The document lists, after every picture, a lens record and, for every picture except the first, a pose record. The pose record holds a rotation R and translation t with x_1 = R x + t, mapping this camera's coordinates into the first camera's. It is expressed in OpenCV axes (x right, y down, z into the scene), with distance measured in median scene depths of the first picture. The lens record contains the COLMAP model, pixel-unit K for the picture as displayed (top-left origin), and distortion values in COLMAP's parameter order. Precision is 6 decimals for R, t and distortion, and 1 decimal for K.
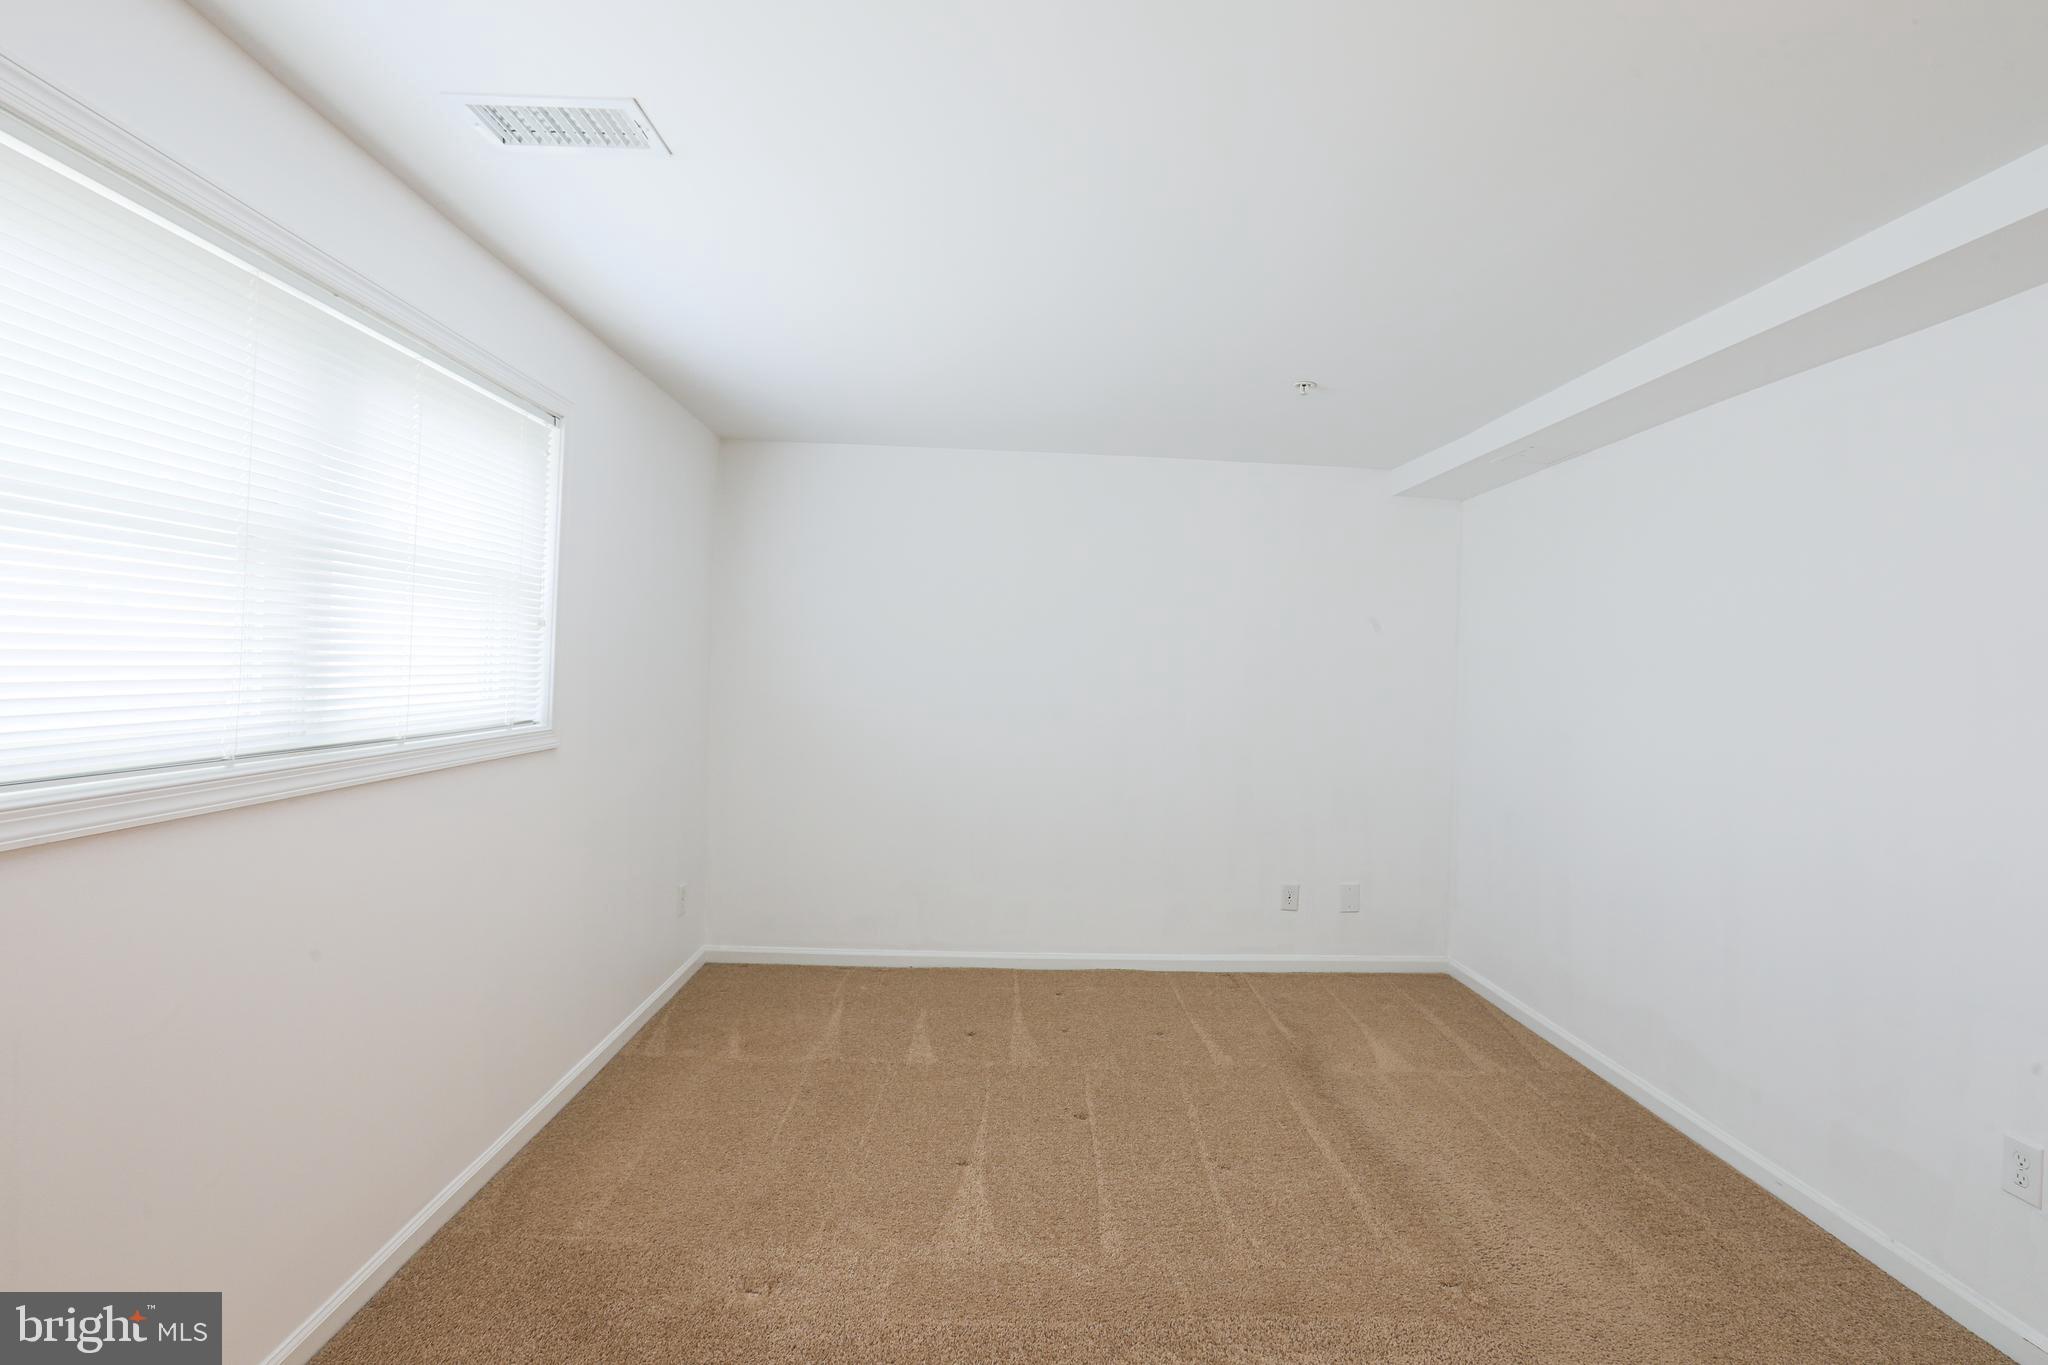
lens RADIAL K [[994.8, 0, 1038.9], [0, 994.8, 665.7], [0, 0, 1]] dist [-0.065188, 0.027158]
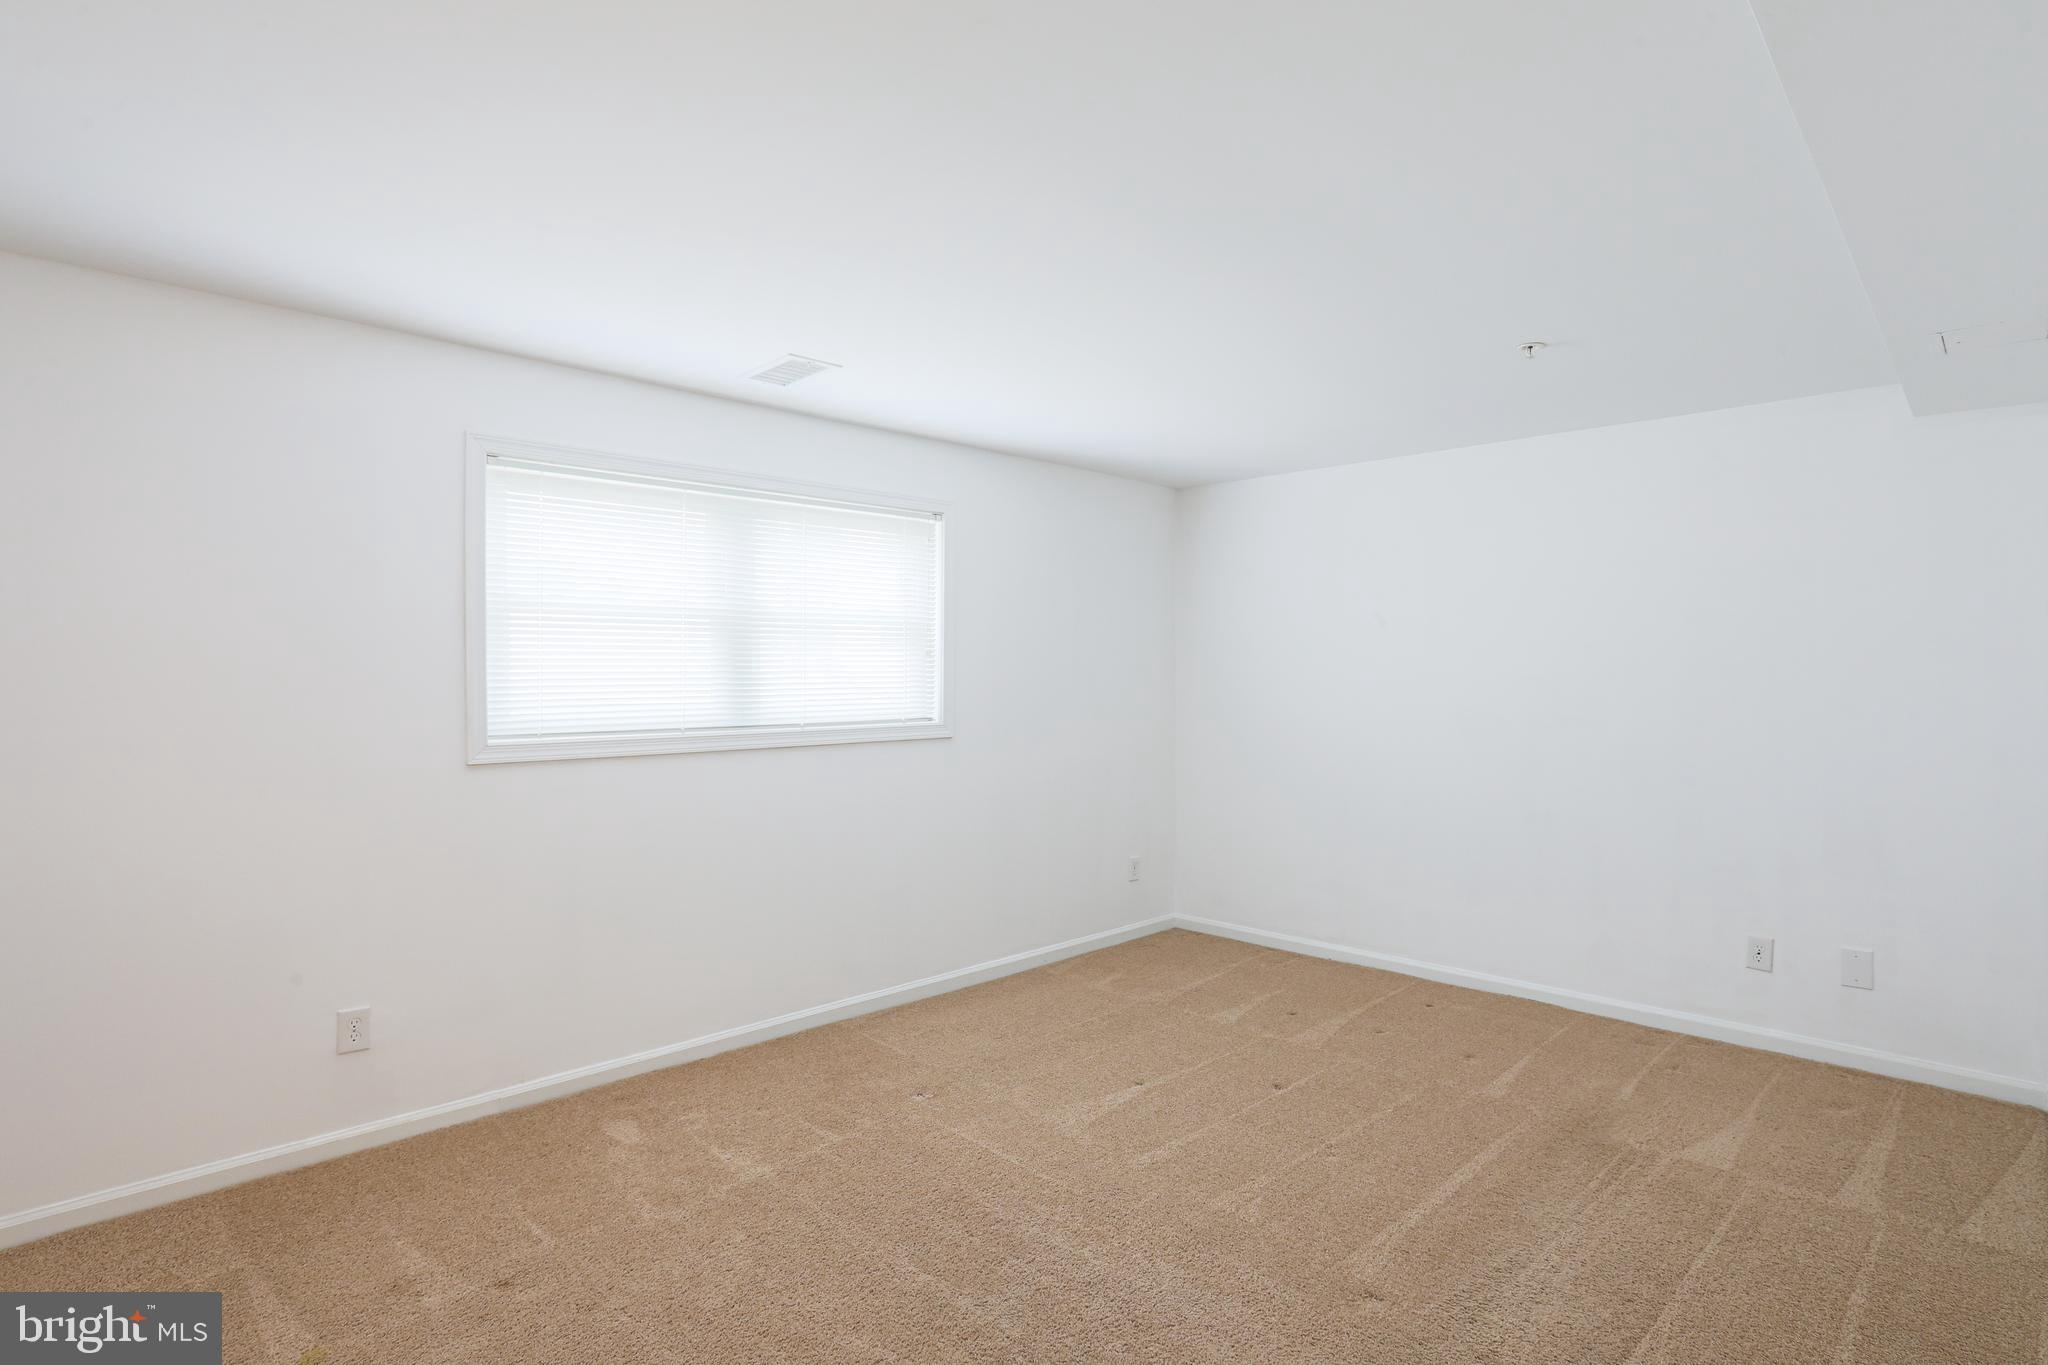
lens RADIAL K [[1018.1, 0, 1040.8], [0, 1018.1, 669.3], [0, 0, 1]] dist [-0.060086, 0.025997]
pose [[0.676741, -0.033507, -0.735458, 0.588943], [0.021177, 0.999436, -0.026048, 0.020123], [0.735916, 0.002053, 0.677069, 0.050506]]
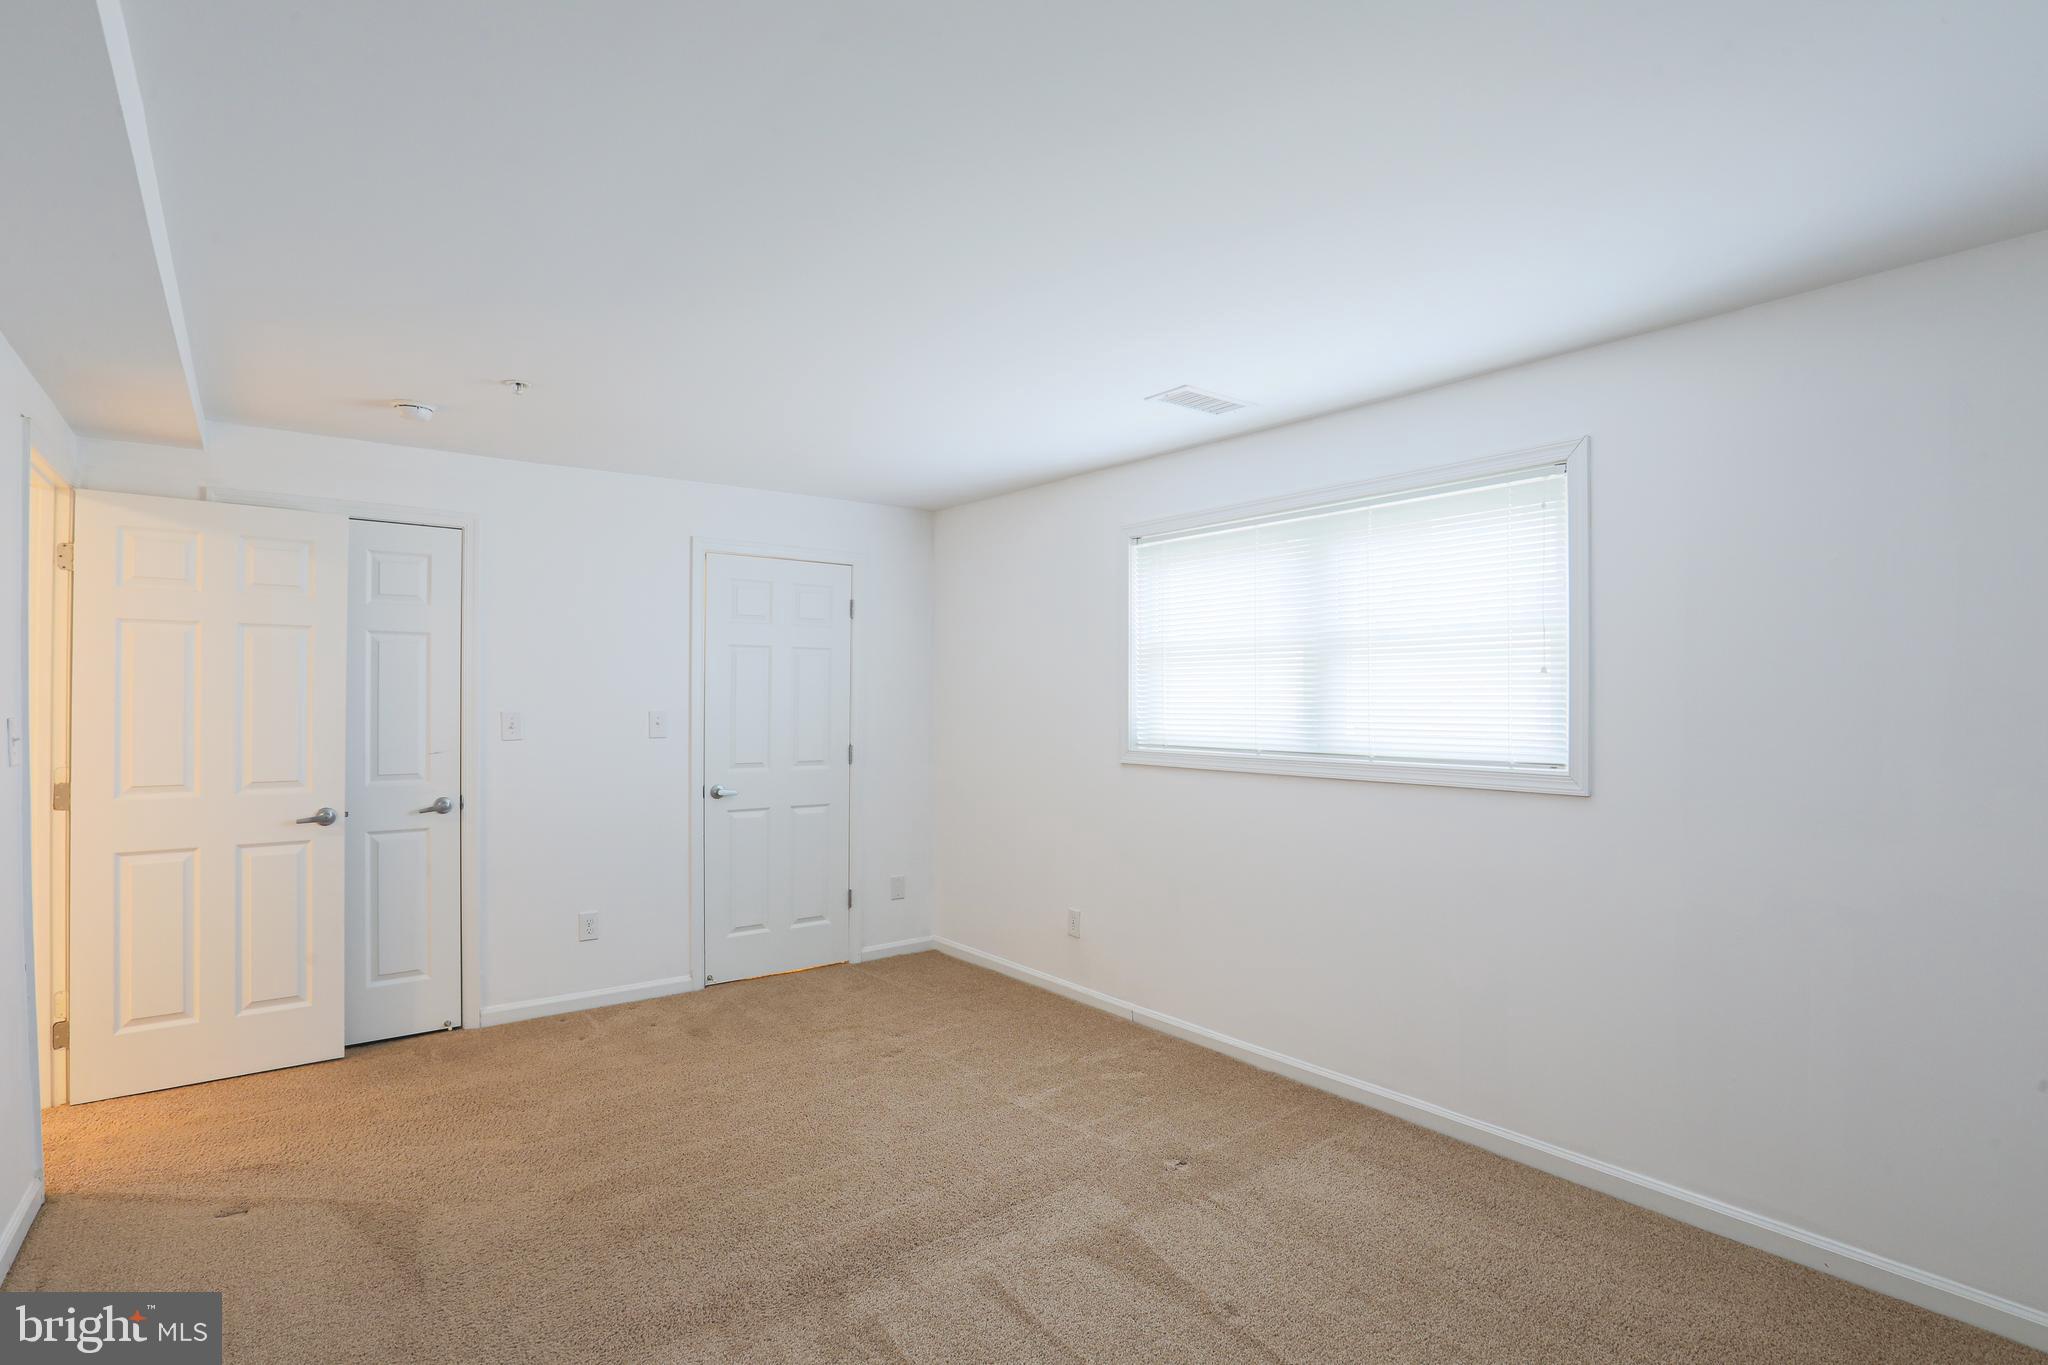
lens RADIAL K [[1018.1, 0, 1040.8], [0, 1018.1, 669.3], [0, 0, 1]] dist [-0.060086, 0.025997]
pose [[-0.811055, -0.045413, -0.583204, 0.424636], [-0.023451, 0.998705, -0.045153, 0.013667], [0.584499, -0.022945, -0.811070, 1.206687]]
